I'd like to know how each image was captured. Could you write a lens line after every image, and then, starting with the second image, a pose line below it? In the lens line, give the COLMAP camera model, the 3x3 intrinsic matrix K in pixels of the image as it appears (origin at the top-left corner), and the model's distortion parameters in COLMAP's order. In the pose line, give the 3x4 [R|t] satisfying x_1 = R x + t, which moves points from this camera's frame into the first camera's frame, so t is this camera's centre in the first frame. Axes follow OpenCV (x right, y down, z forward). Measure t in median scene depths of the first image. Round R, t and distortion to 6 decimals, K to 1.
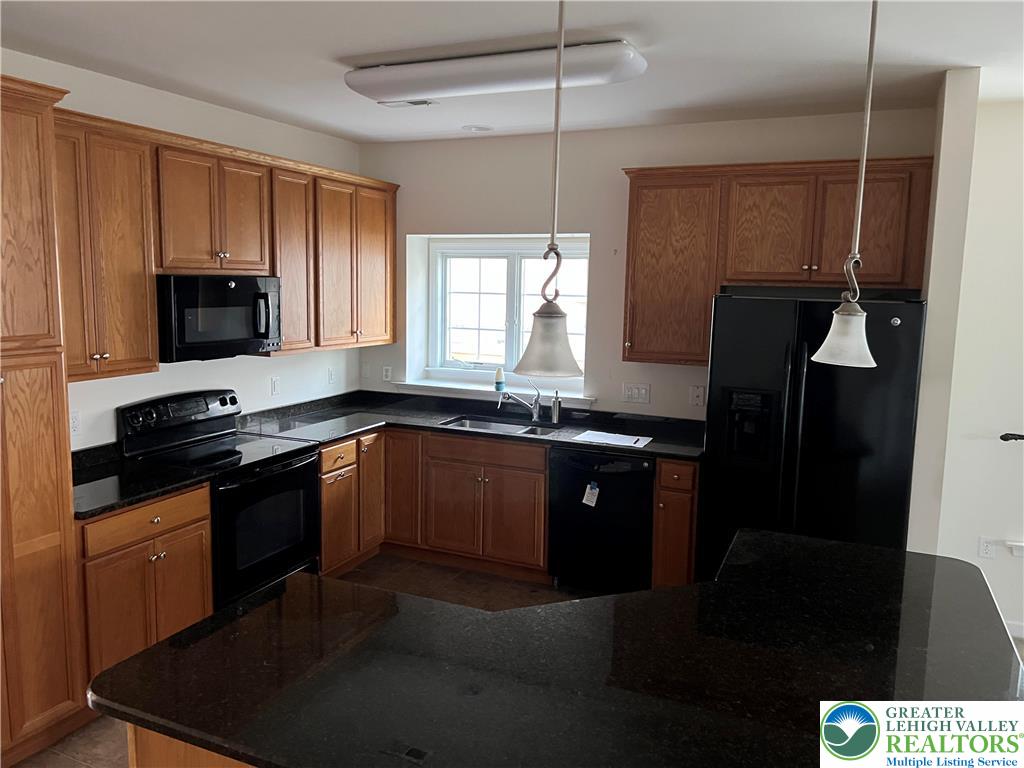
lens RADIAL K [[767.5, 0, 519.6], [0, 767.5, 376.1], [0, 0, 1]] dist [0.053919, -0.052478]
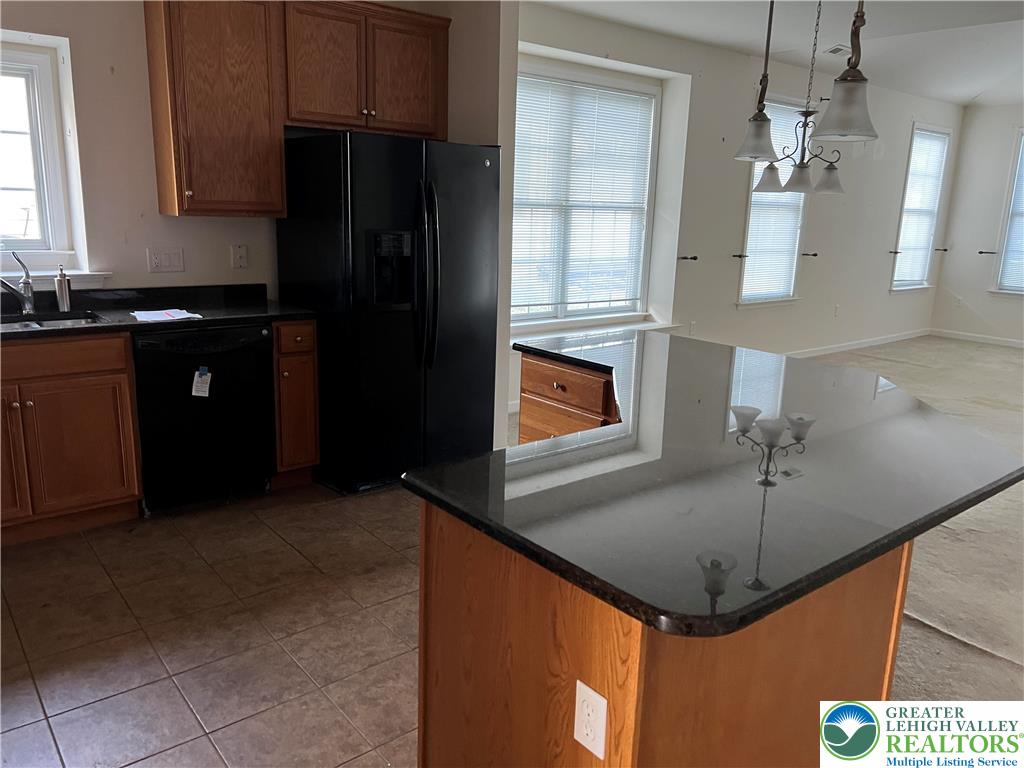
lens RADIAL K [[767.5, 0, 521.5], [0, 767.5, 376.7], [0, 0, 1]] dist [0.053919, -0.052478]
pose [[0.447182, -0.199090, 0.872004, -0.459562], [0.092056, 0.979980, 0.176534, 0.036508], [-0.889693, 0.001330, 0.456557, 0.335463]]
